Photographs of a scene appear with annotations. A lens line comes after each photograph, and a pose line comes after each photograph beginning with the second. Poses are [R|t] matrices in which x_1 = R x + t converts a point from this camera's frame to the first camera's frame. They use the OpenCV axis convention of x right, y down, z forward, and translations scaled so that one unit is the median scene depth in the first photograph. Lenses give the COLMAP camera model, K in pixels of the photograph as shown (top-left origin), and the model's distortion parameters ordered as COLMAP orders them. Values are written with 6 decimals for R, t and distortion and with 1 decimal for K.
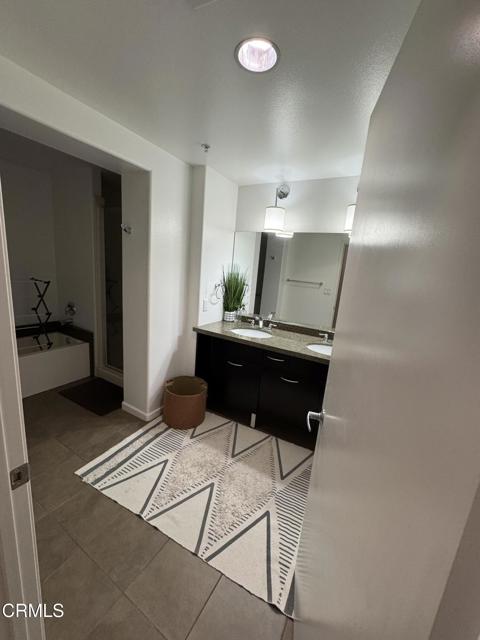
lens RADIAL K [[255.5, 0, 238.2], [0, 255.5, 326.3], [0, 0, 1]] dist [-0.002323, 0.000487]
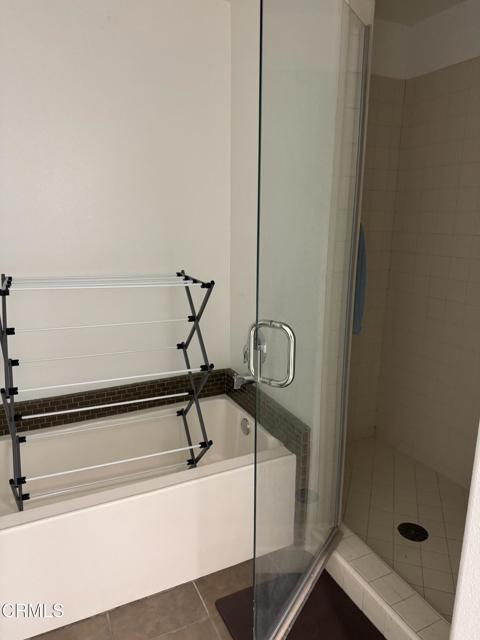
lens RADIAL K [[447.1, 0, 237.6], [0, 447.1, 321.2], [0, 0, 1]] dist [0.025586, -0.029879]
pose [[0.824256, 0.042953, -0.564585, -0.361884], [-0.053060, 0.998590, -0.001492, -0.127603], [0.563725, 0.031187, 0.825373, 0.514588]]
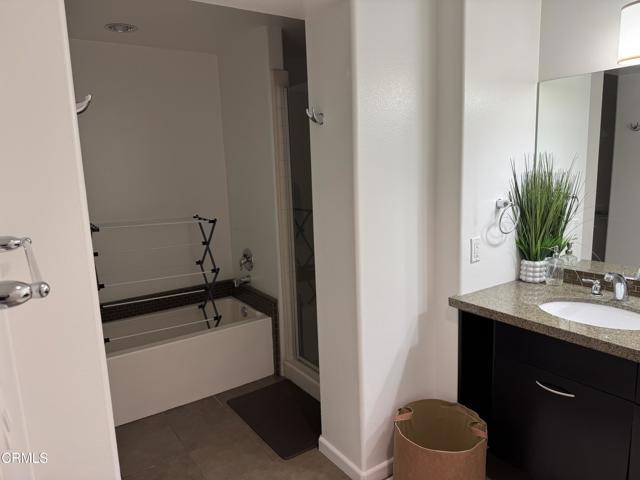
lens RADIAL K [[447.1, 0, 325.3], [0, 447.1, 246.0], [0, 0, 1]] dist [0.025586, -0.029879]
pose [[0.897590, -0.042173, -0.438810, -0.014078], [0.018022, 0.998092, -0.059061, -0.042301], [0.440464, 0.045104, 0.896637, 0.137189]]
